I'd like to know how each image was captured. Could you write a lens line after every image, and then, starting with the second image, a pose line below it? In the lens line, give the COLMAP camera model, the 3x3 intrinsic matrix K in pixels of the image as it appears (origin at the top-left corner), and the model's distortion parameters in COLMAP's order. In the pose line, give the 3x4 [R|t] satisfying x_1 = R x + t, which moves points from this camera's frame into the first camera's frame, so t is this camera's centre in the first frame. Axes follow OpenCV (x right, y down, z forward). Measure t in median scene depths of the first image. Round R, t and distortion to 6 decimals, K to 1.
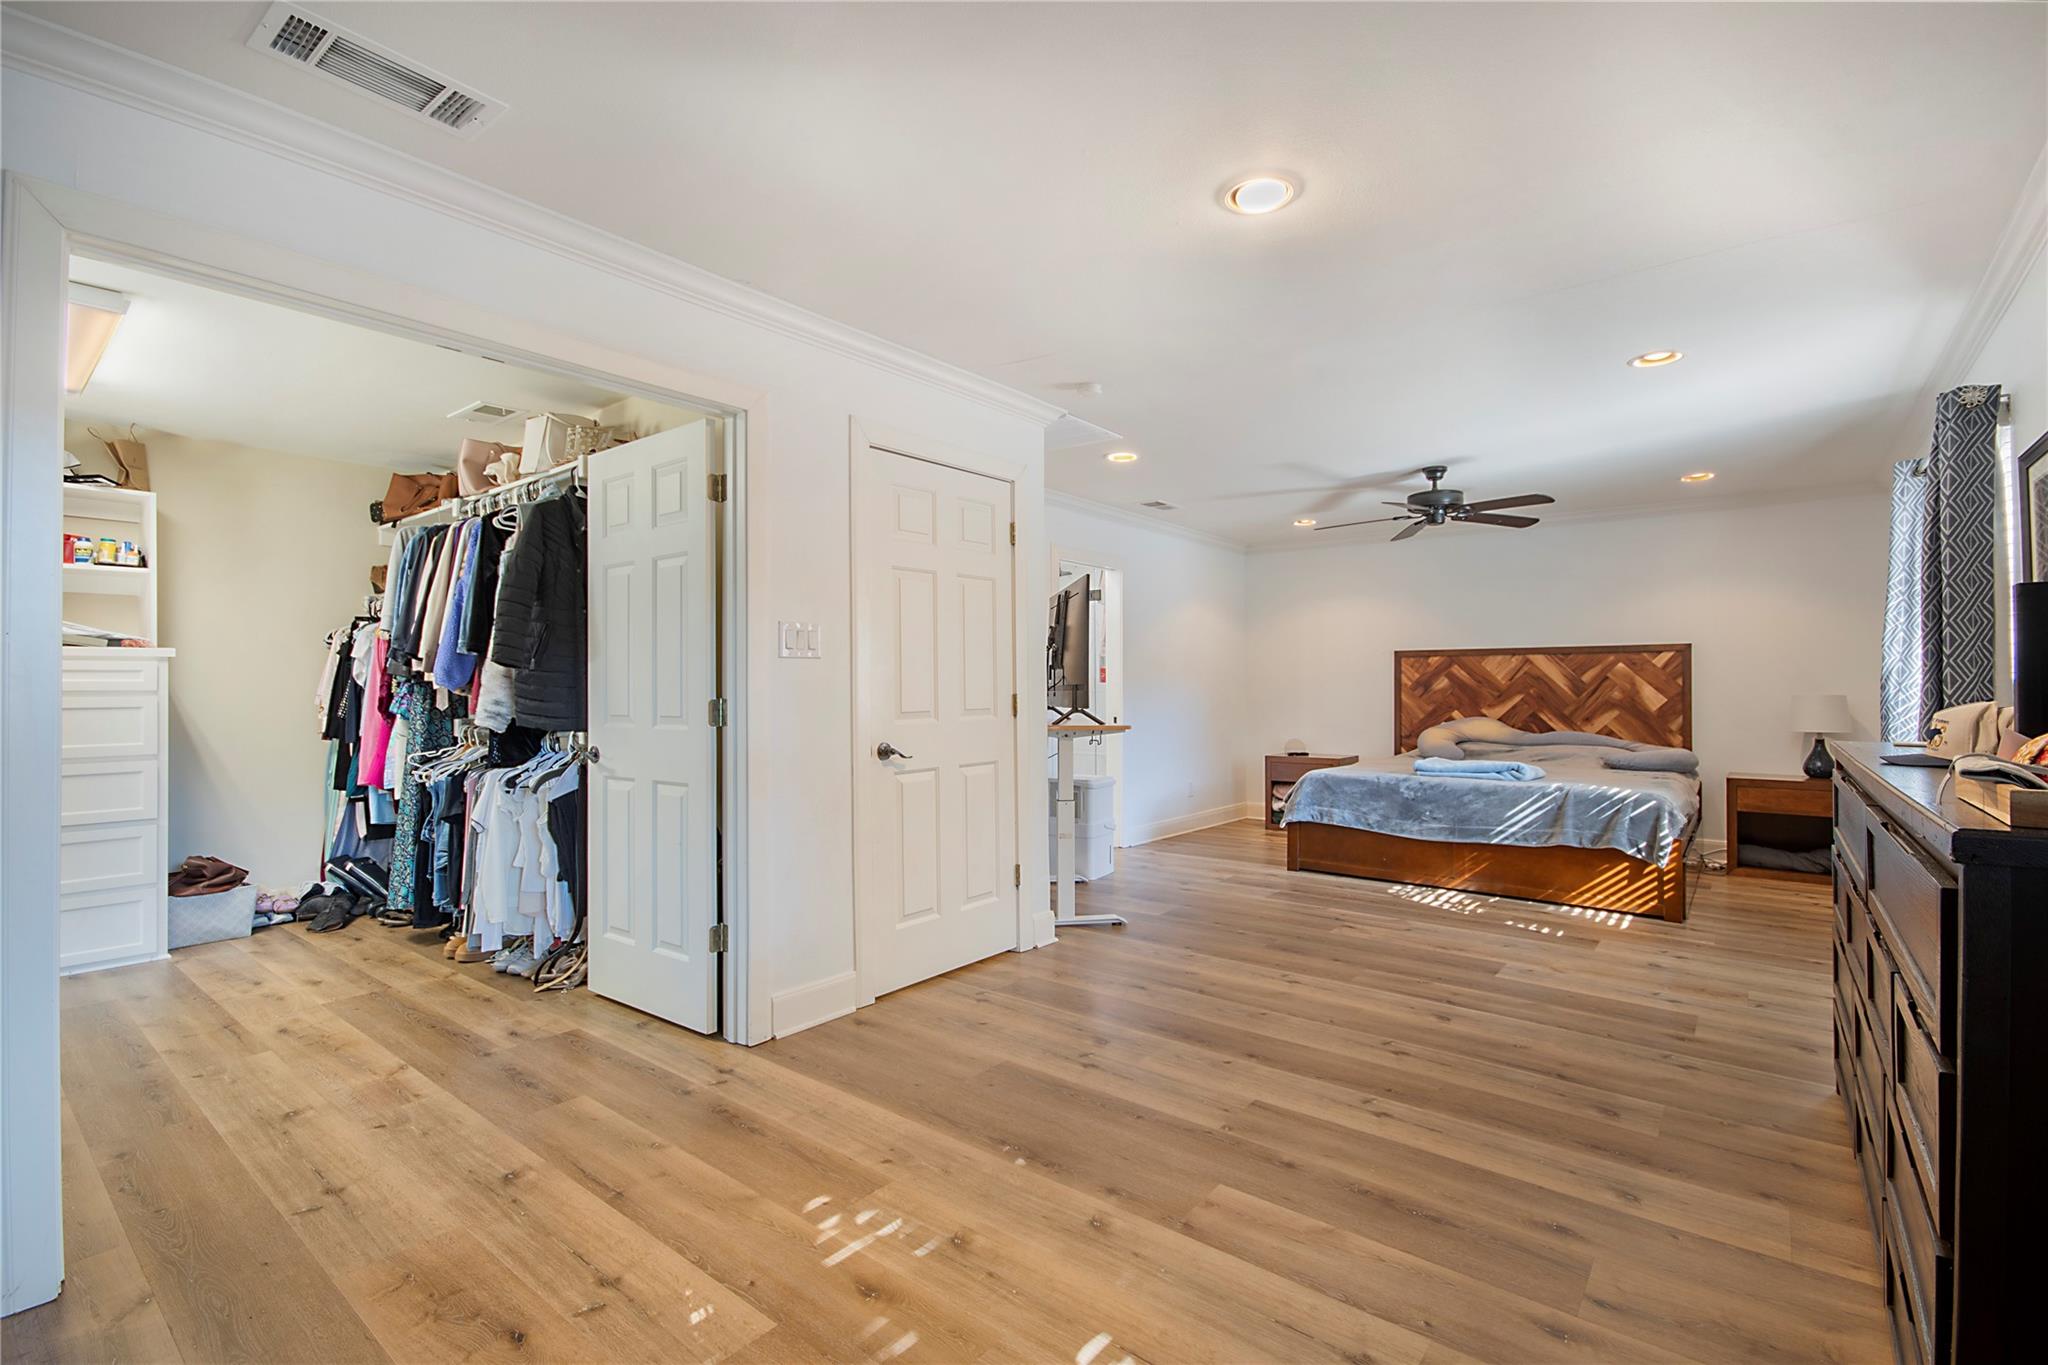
lens RADIAL K [[934.2, 0, 989.8], [0, 934.2, 681.0], [0, 0, 1]] dist [-0.008184, 0.001119]
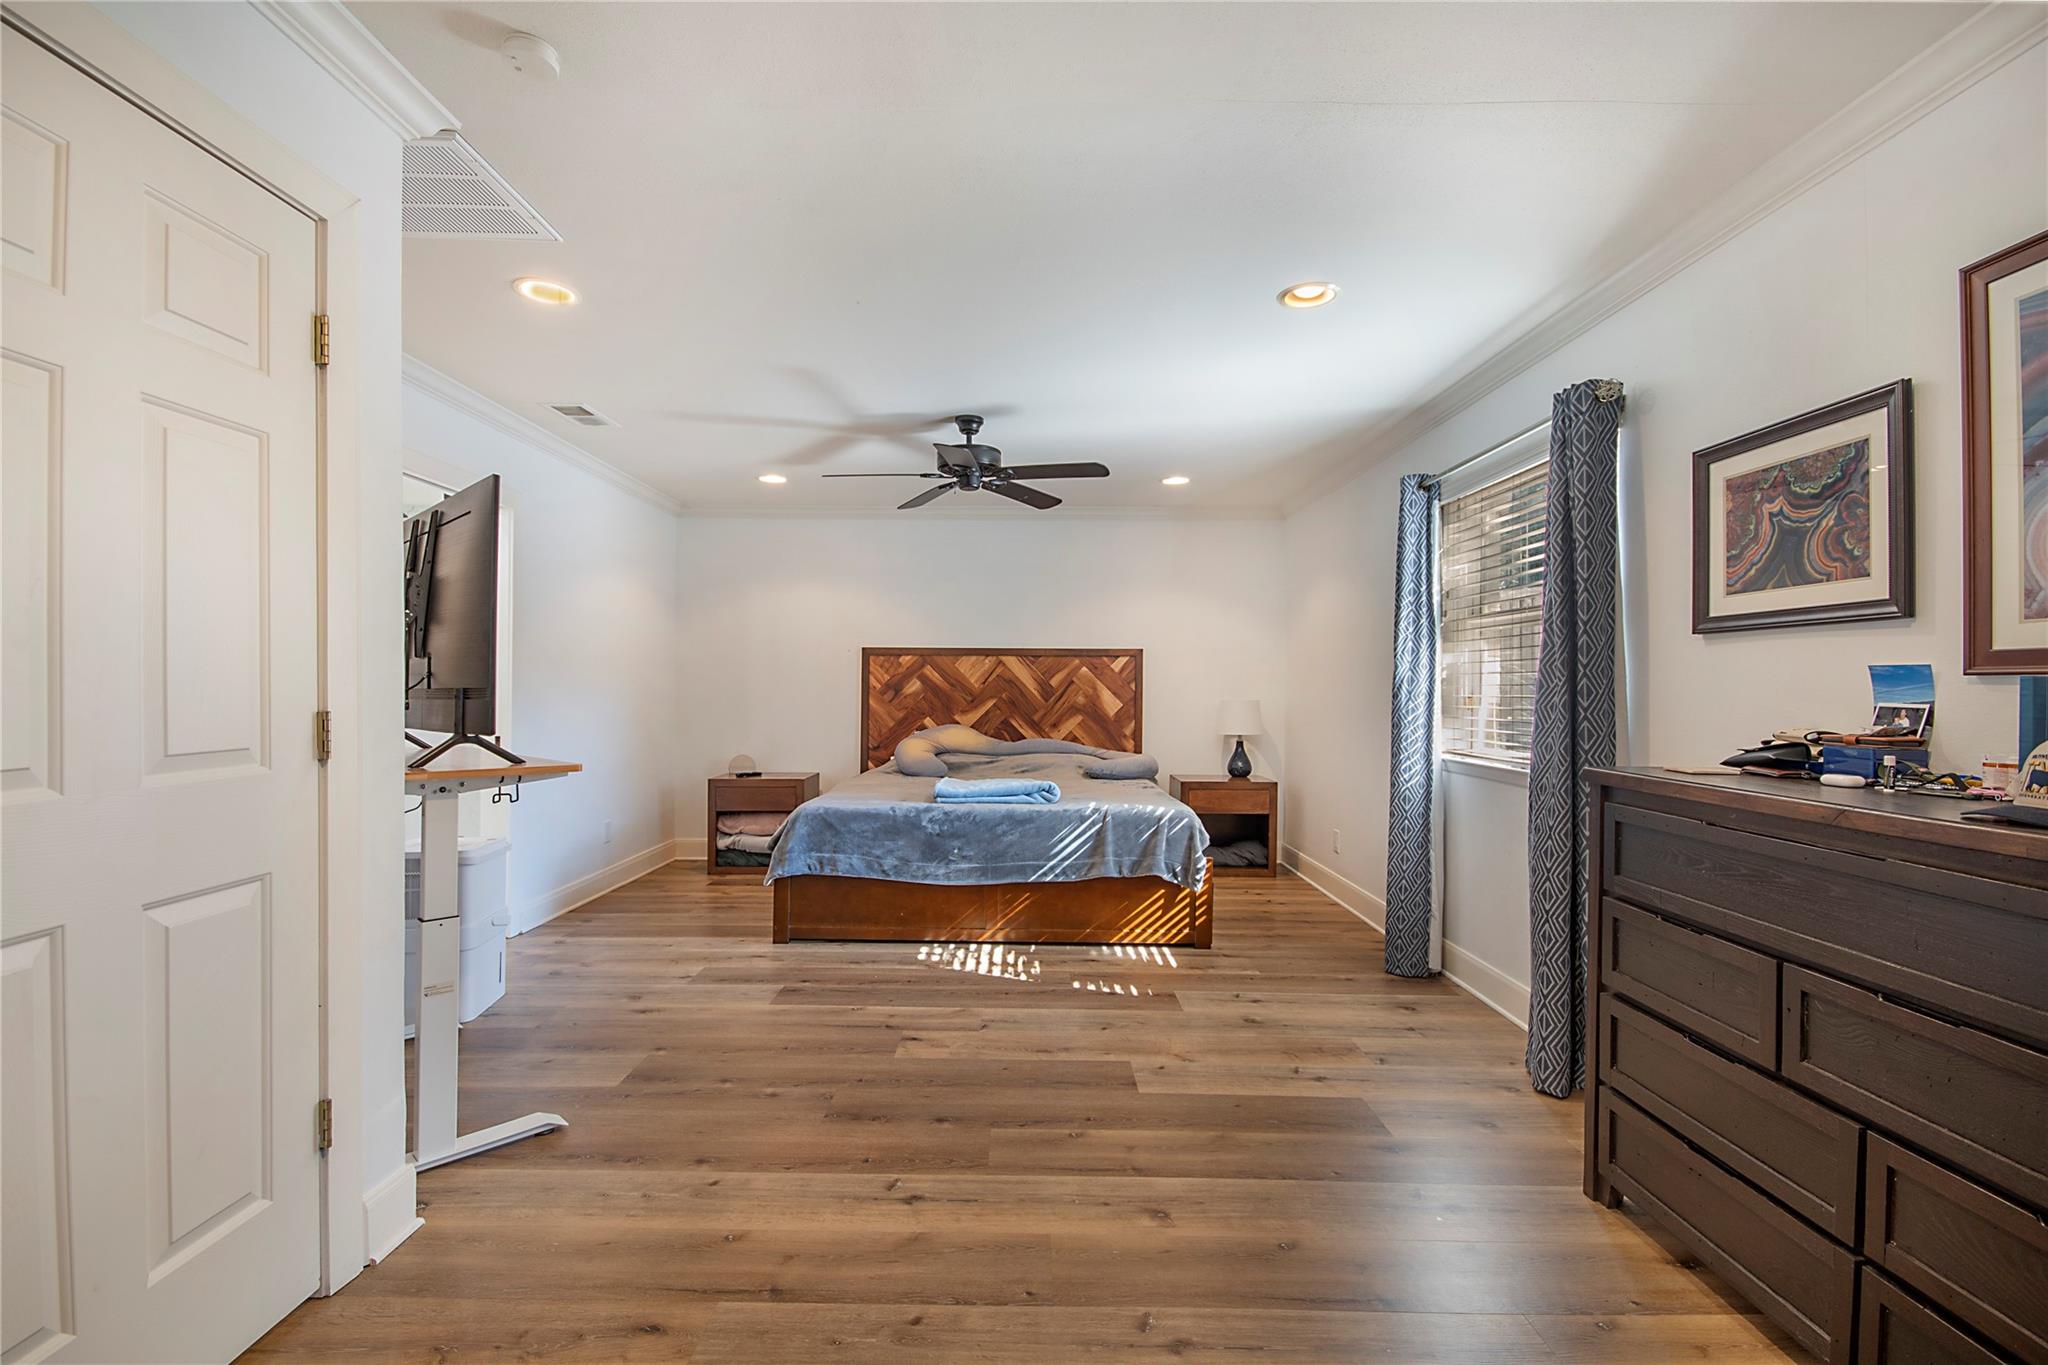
lens RADIAL K [[934.2, 0, 1017.6], [0, 934.2, 682.3], [0, 0, 1]] dist [-0.008184, 0.001119]
pose [[0.769169, 0.008903, 0.638984, -0.000620], [-0.010839, 0.999941, -0.000885, -0.002264], [-0.638954, -0.006246, 0.769220, 0.396364]]
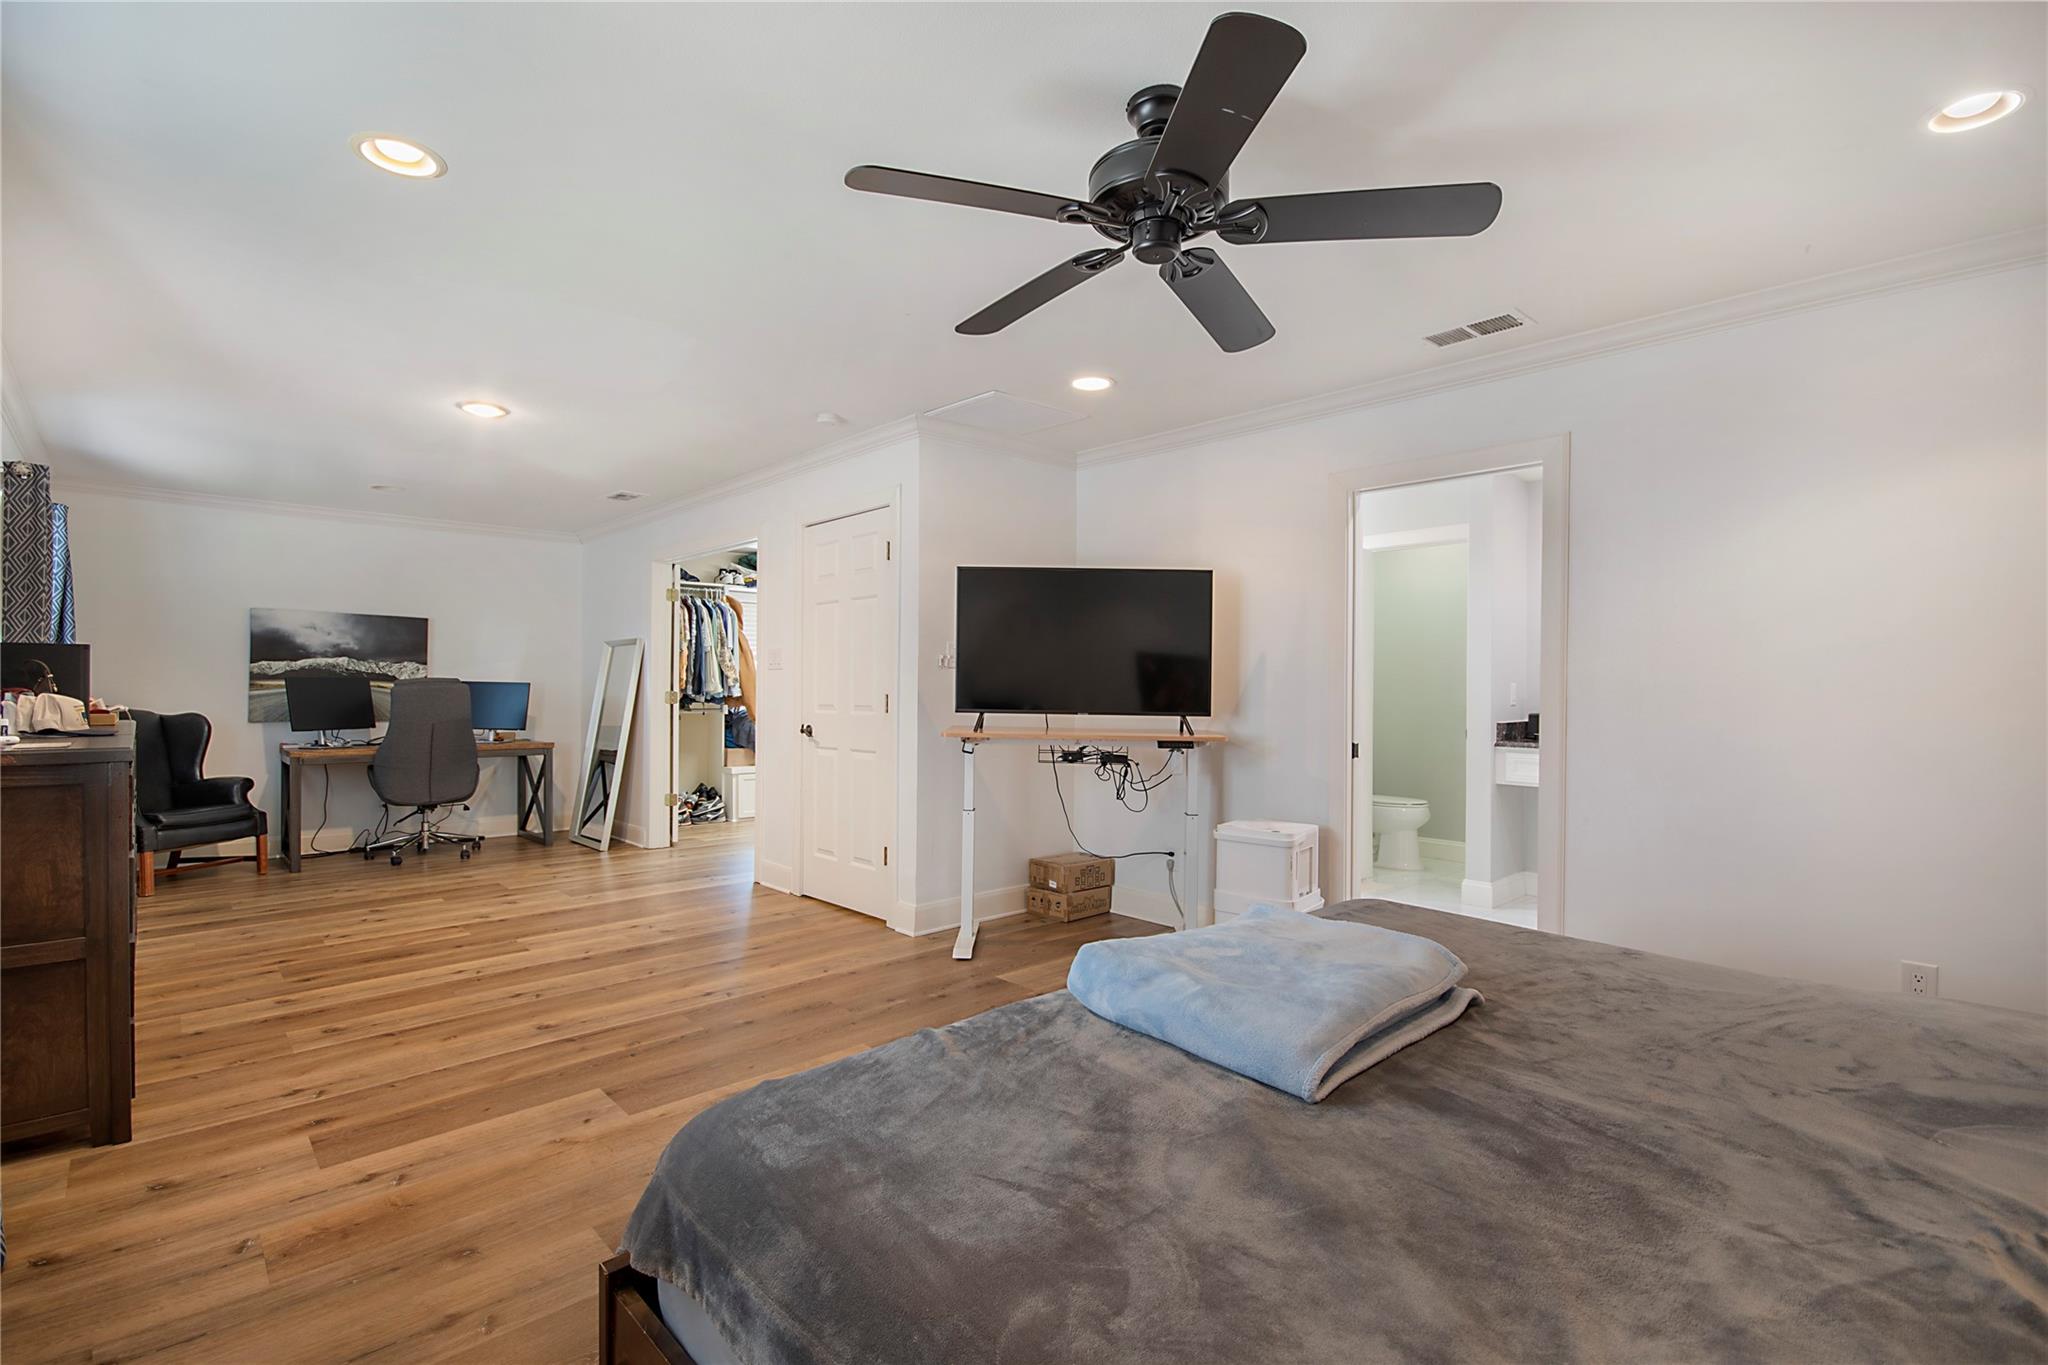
lens RADIAL K [[934.2, 0, 1014.0], [0, 934.2, 687.4], [0, 0, 1]] dist [-0.008184, 0.001119]
pose [[-0.128293, -0.000426, -0.991736, 0.963277], [0.002998, 0.999995, -0.000818, 0.007339], [0.991732, -0.003078, -0.128291, 1.118628]]
